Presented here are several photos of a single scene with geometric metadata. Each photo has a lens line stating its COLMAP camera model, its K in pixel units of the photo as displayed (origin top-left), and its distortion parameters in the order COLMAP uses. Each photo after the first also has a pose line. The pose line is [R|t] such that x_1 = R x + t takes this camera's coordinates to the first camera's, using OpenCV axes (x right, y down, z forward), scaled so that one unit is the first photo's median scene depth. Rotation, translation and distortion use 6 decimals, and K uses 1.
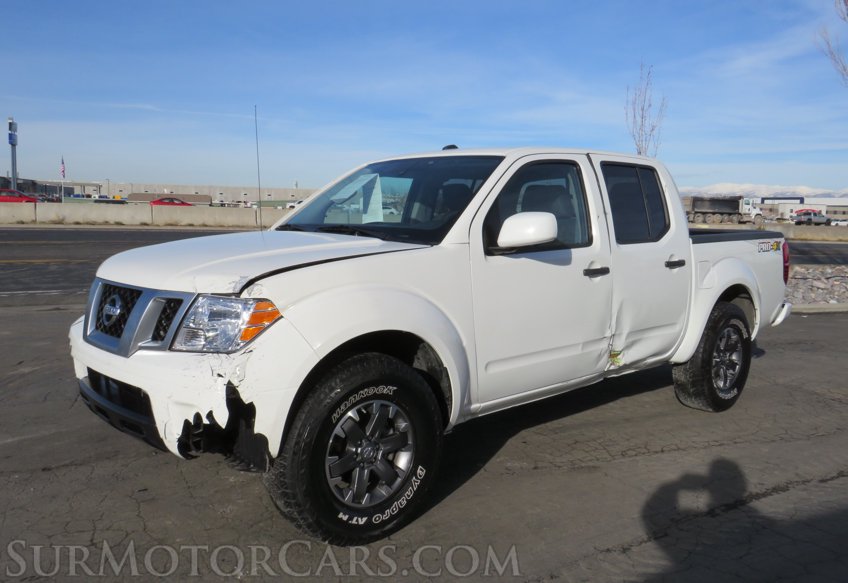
lens RADIAL K [[712.4, 0, 424.0], [0, 712.4, 291.5], [0, 0, 1]] dist [-0.005214, -0.001210]
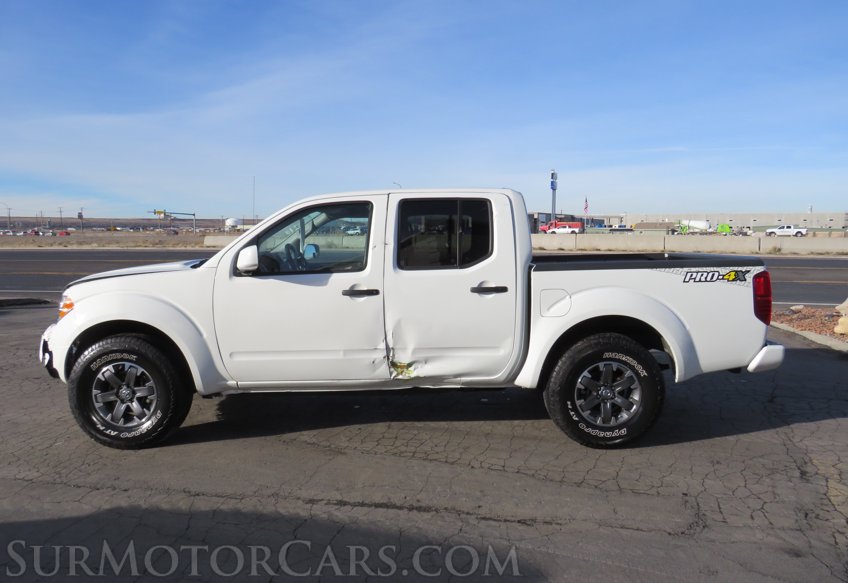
lens RADIAL K [[603.2, 0, 424.0], [0, 603.2, 291.5], [0, 0, 1]] dist [-0.031434, 0.000430]
pose [[0.741045, 0.040221, -0.670249, 0.985679], [-0.054883, 0.998492, -0.000763, -0.034135], [0.669208, 0.037351, 0.742136, 0.314165]]
